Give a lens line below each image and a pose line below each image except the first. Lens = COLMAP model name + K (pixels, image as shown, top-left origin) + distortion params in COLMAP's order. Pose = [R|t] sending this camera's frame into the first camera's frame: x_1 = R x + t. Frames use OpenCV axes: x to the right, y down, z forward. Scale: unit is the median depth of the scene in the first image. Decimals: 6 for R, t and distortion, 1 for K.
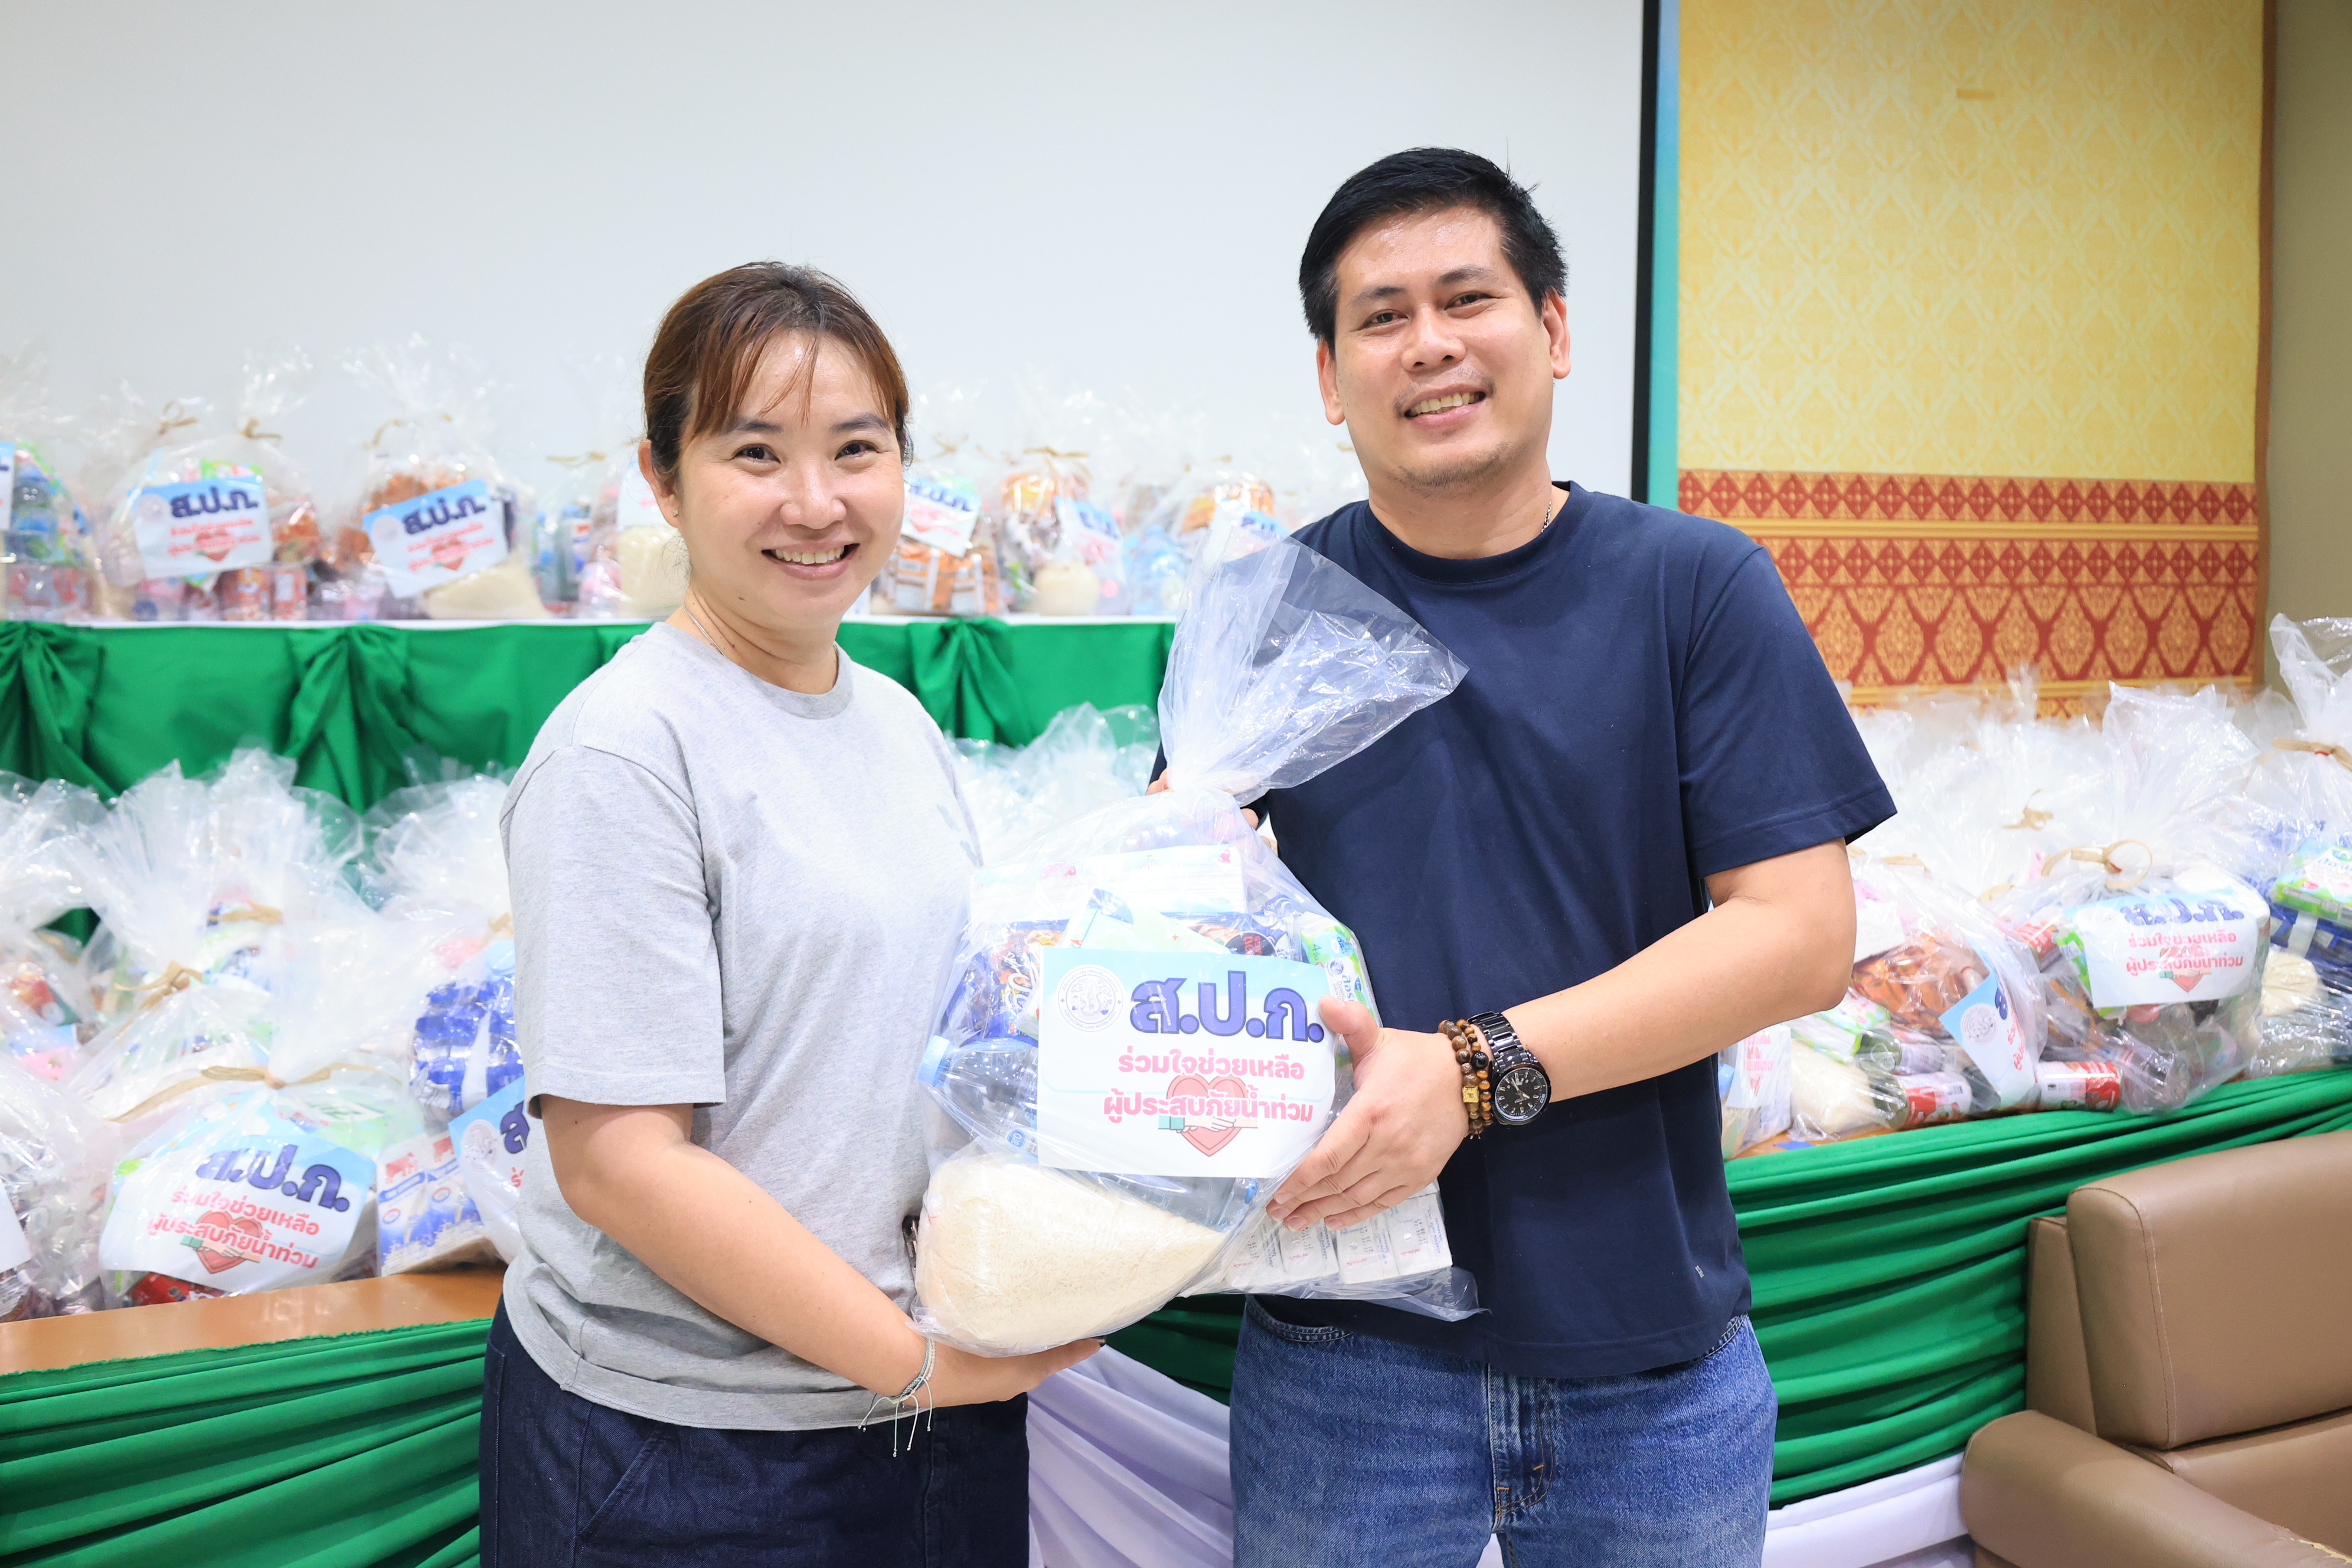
lens RADIAL K [[2024.1, 0, 1072.8], [0, 2024.1, 783.2], [0, 0, 1]] dist [0.085125, -0.149781]
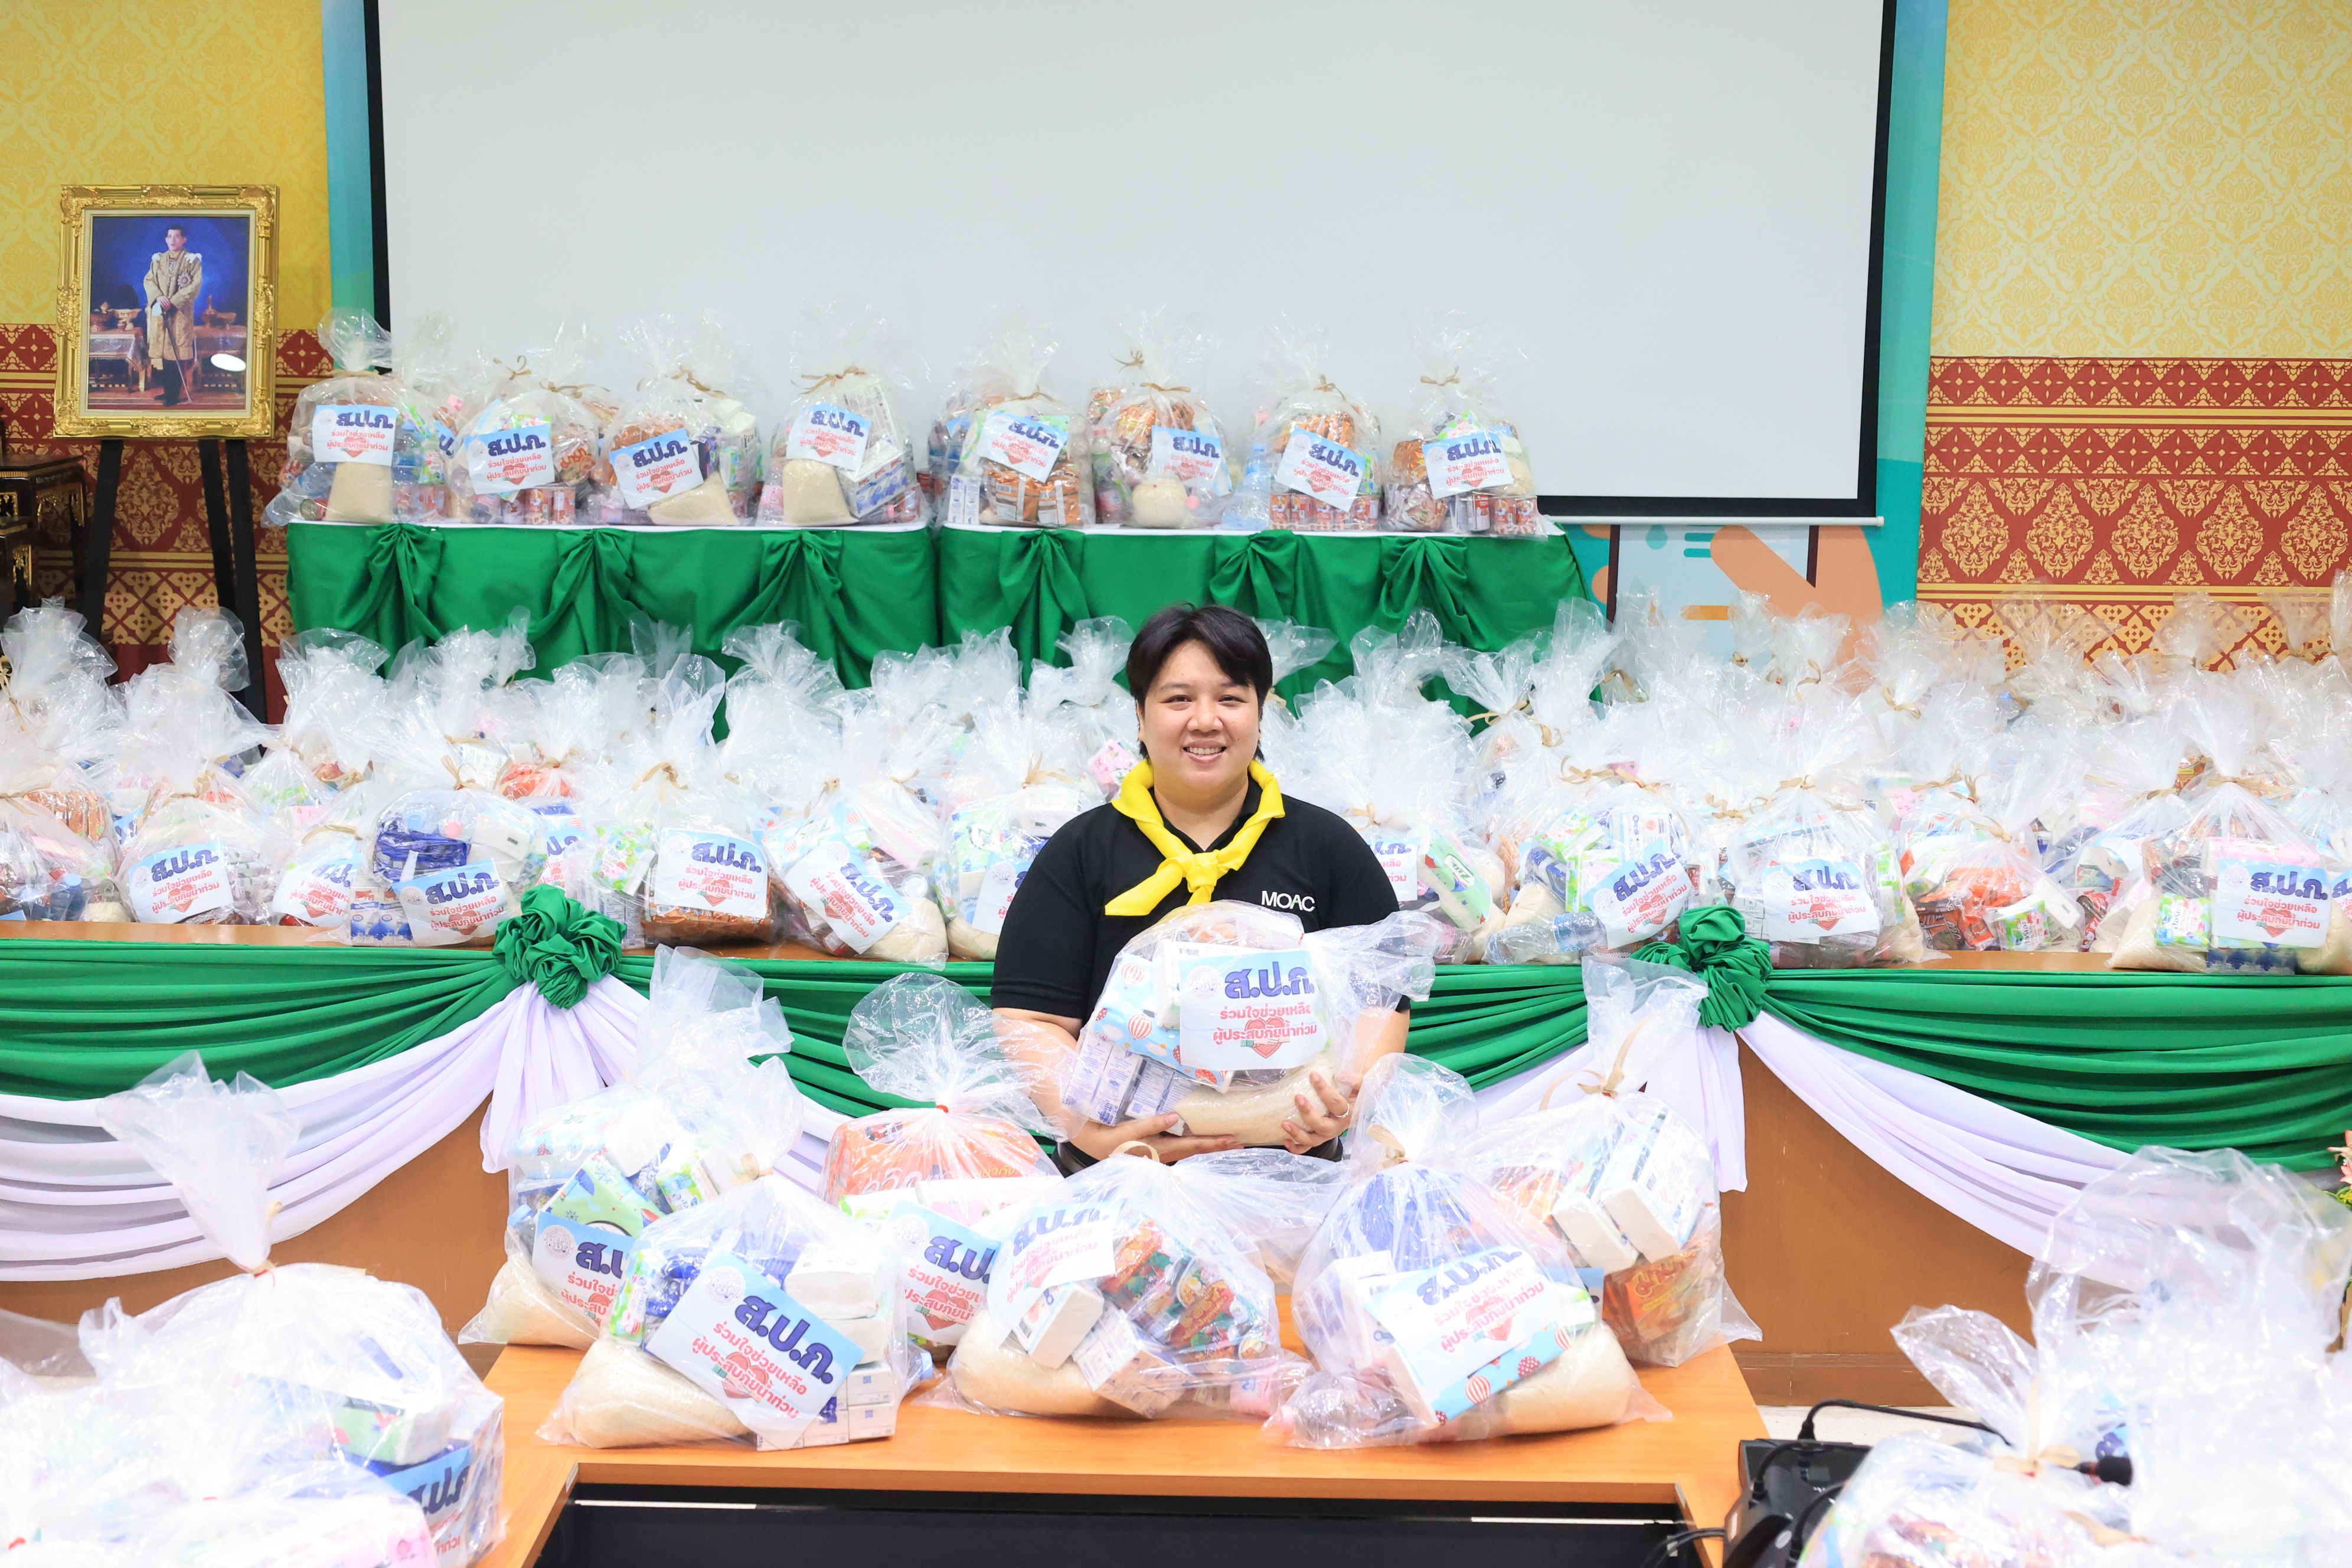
lens RADIAL K [[3341.0, 0, 1178.9], [0, 3341.0, 783.9], [0, 0, 1]] dist [0.104607, 0.008224]
pose [[0.907389, 0.103259, -0.407410, 1.029900], [-0.050247, 0.989050, 0.138764, -0.250161], [0.417277, -0.105442, 0.902642, -1.031381]]
